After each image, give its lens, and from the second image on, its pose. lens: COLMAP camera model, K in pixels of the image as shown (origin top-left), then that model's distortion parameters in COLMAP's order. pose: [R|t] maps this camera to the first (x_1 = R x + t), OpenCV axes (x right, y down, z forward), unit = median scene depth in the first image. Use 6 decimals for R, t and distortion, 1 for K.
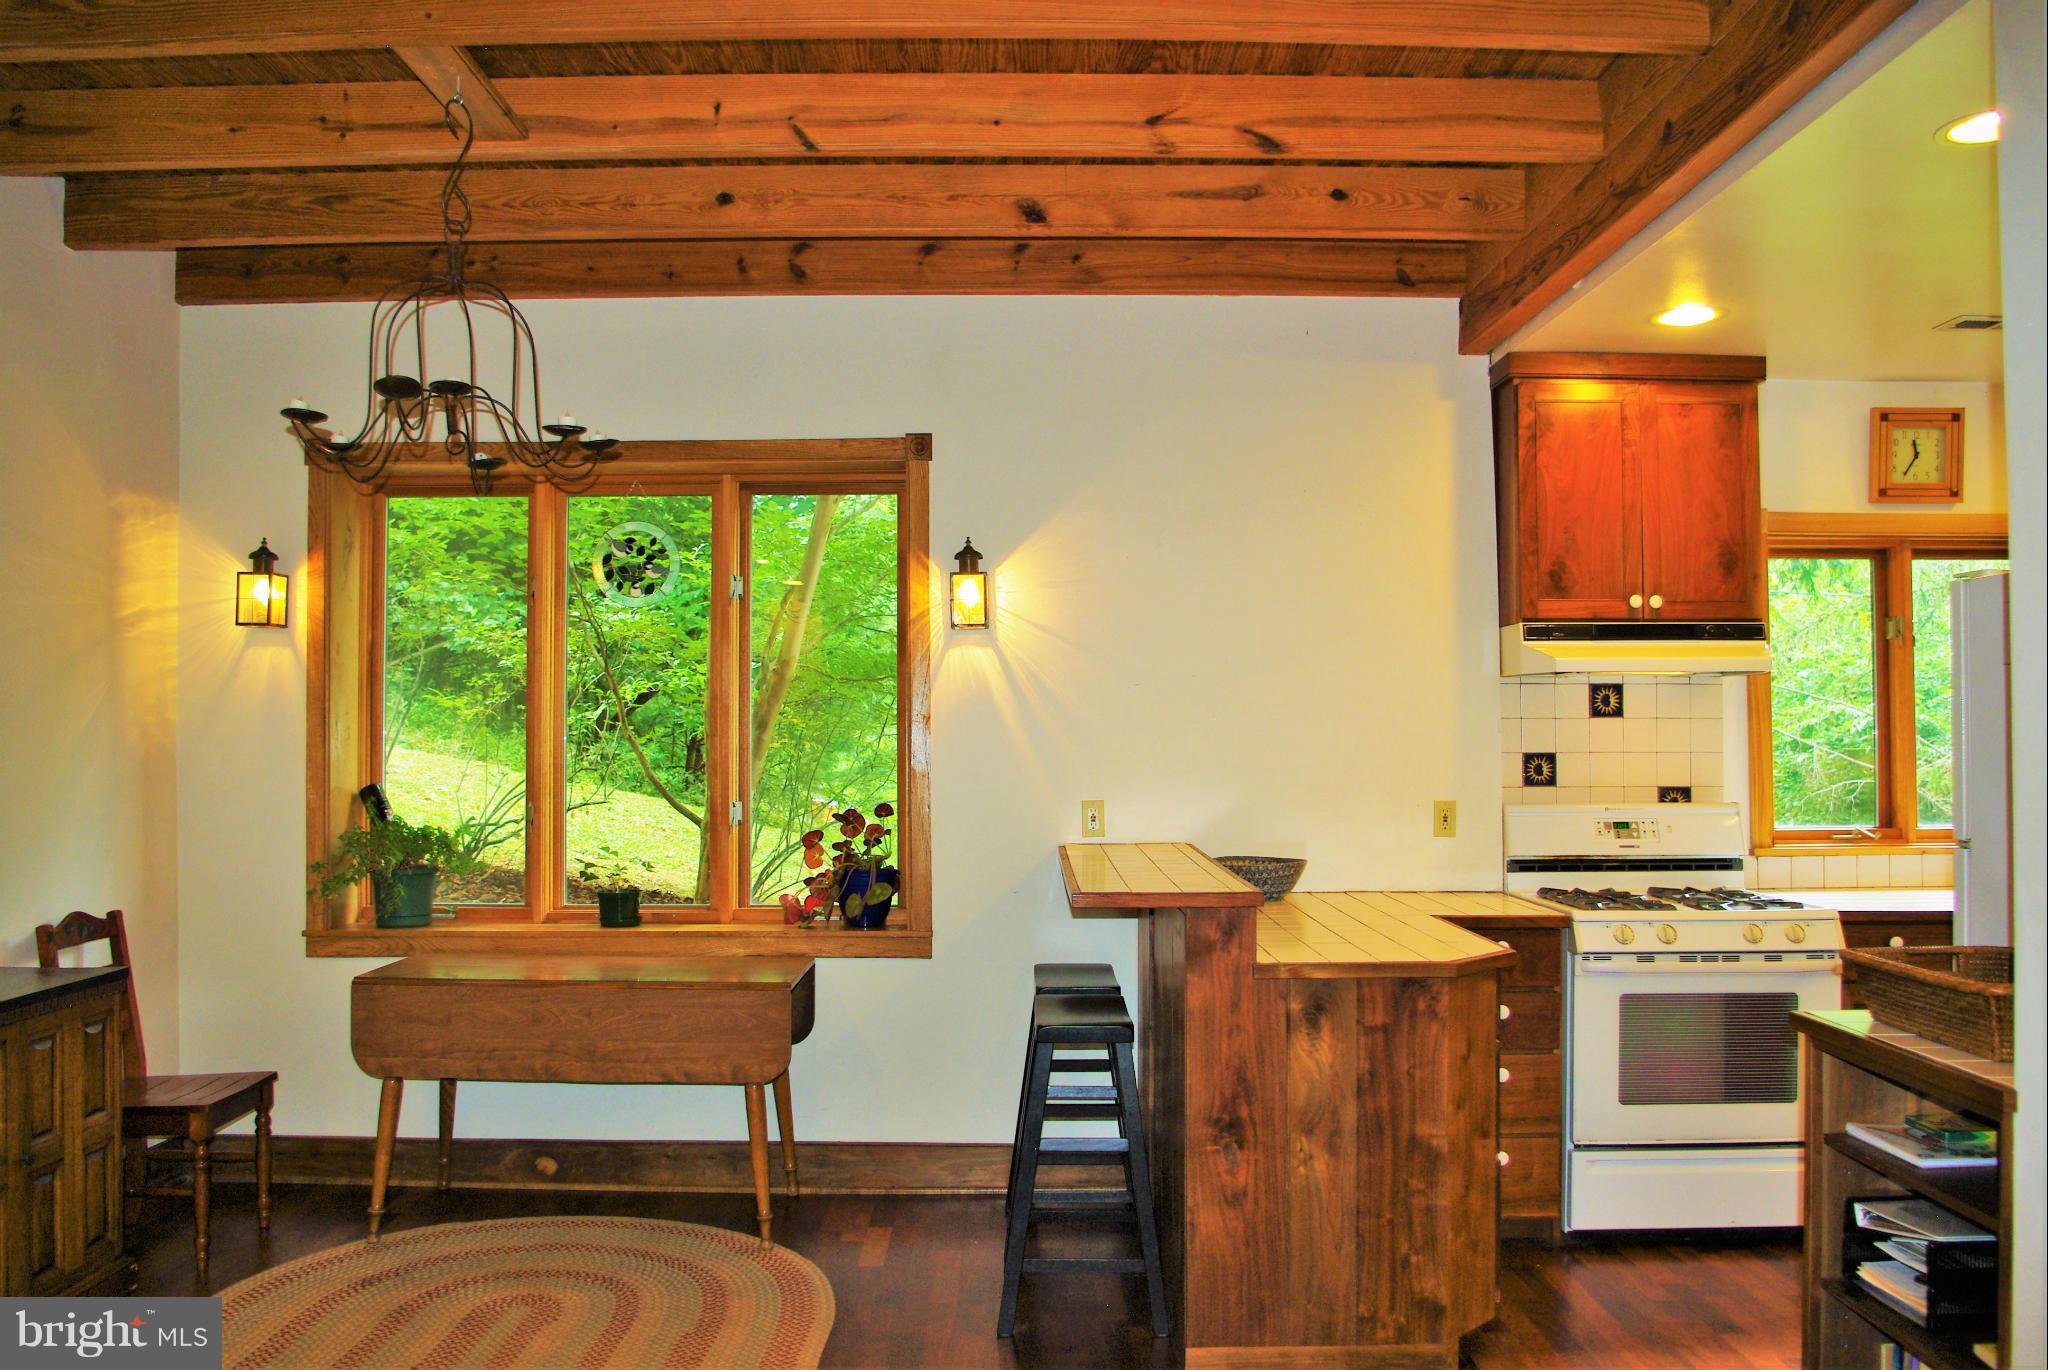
lens RADIAL K [[1602.1, 0, 1024.8], [0, 1602.1, 701.0], [0, 0, 1]] dist [-0.086794, 0.028292]
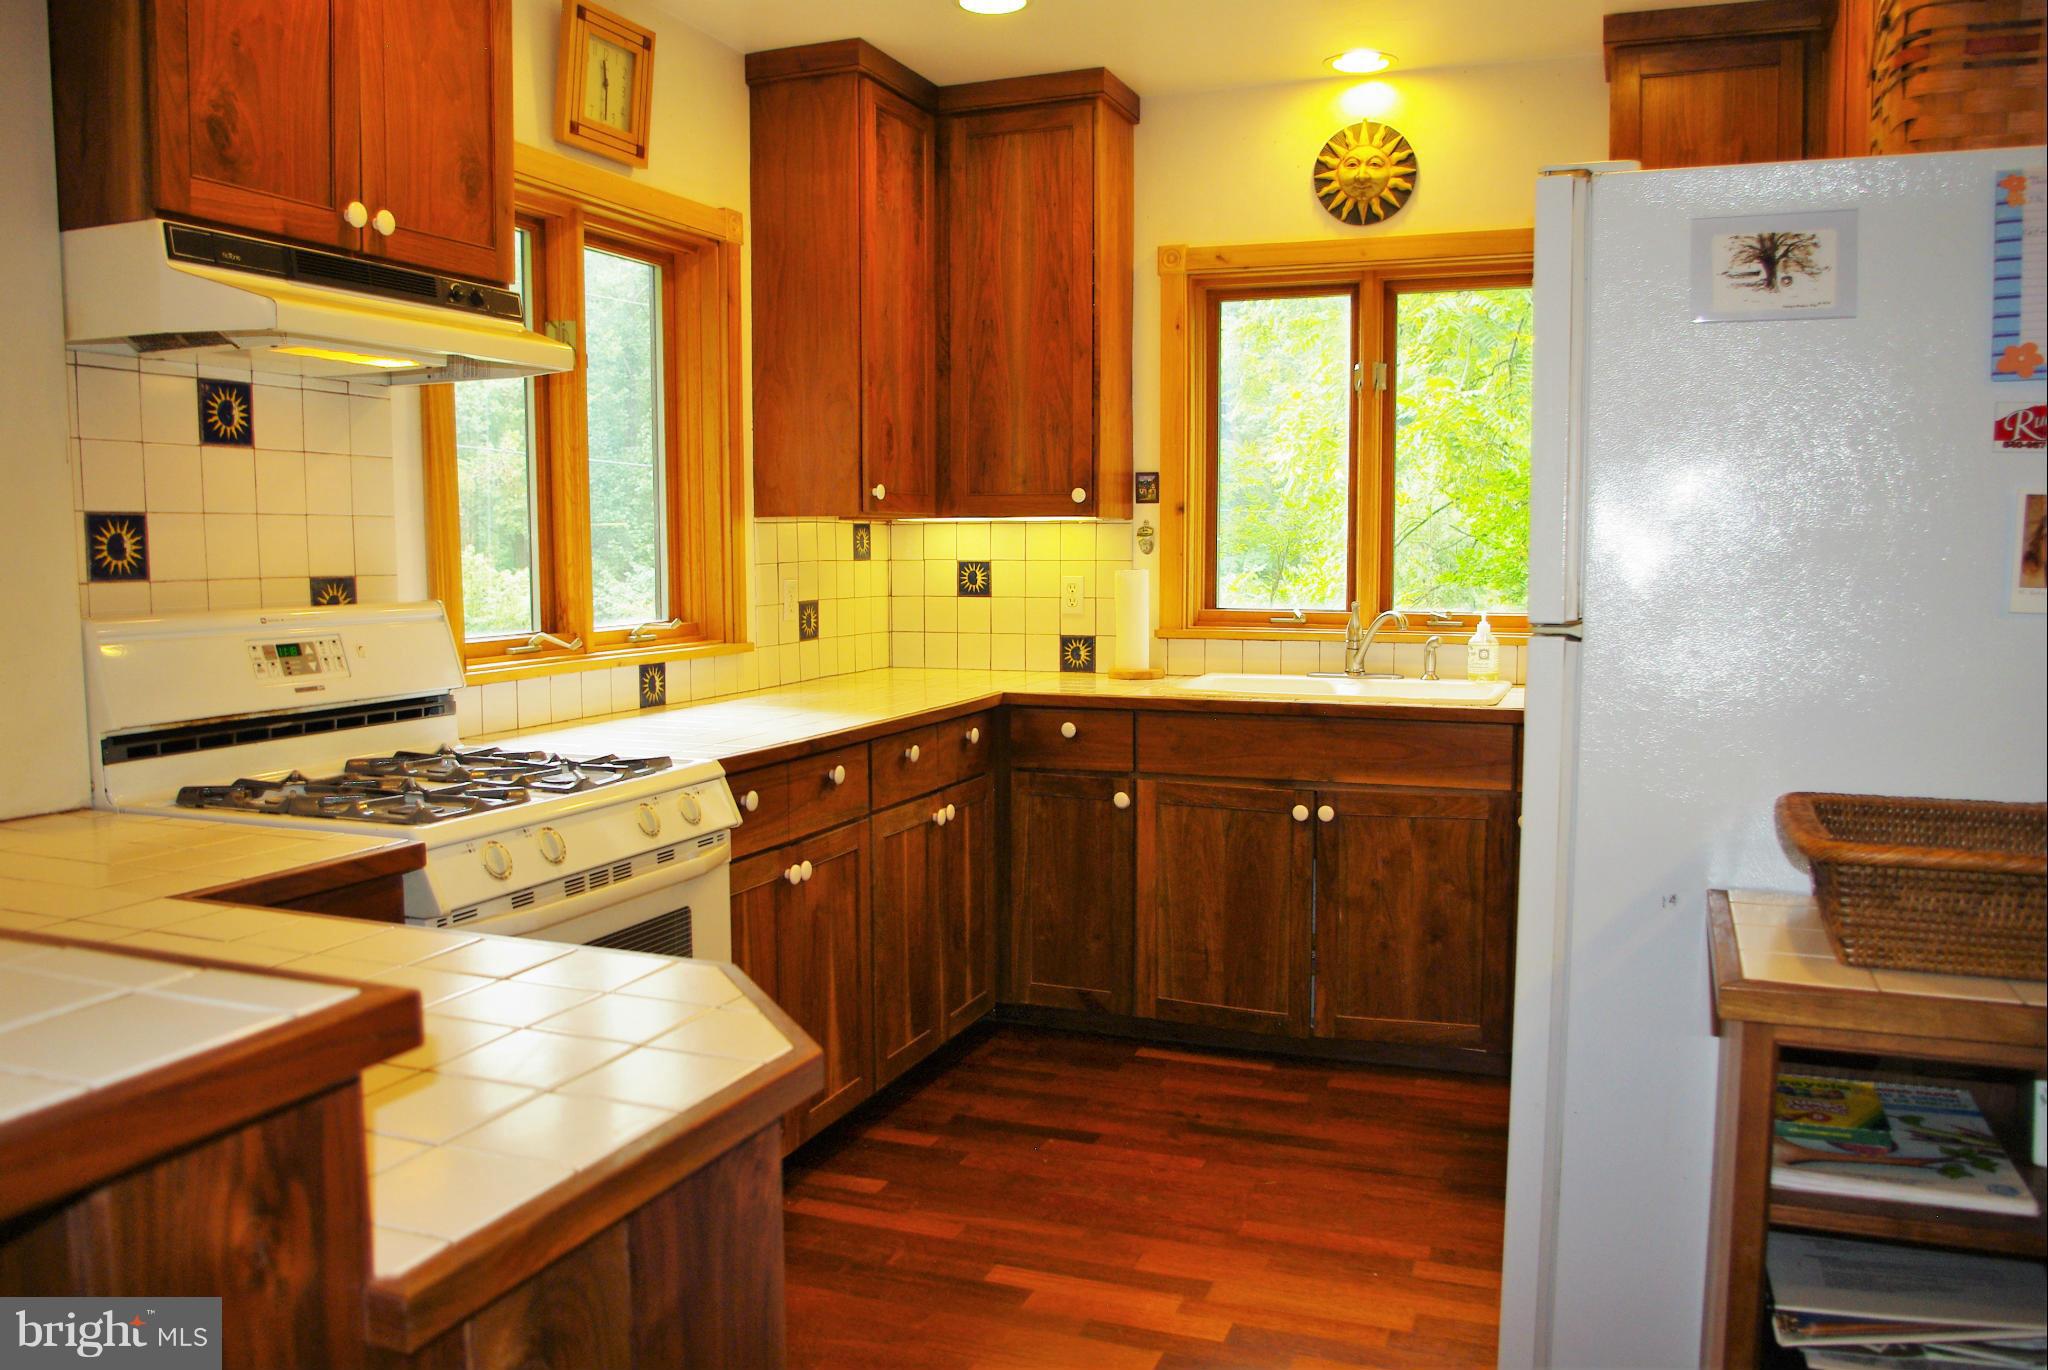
lens RADIAL K [[1602.1, 0, 1024.8], [0, 1602.1, 701.0], [0, 0, 1]] dist [-0.086794, 0.028292]
pose [[0.378277, -0.088244, 0.921477, -0.015522], [-0.021743, 0.994324, 0.104145, 0.035498], [-0.925437, -0.059431, 0.374211, 0.577590]]
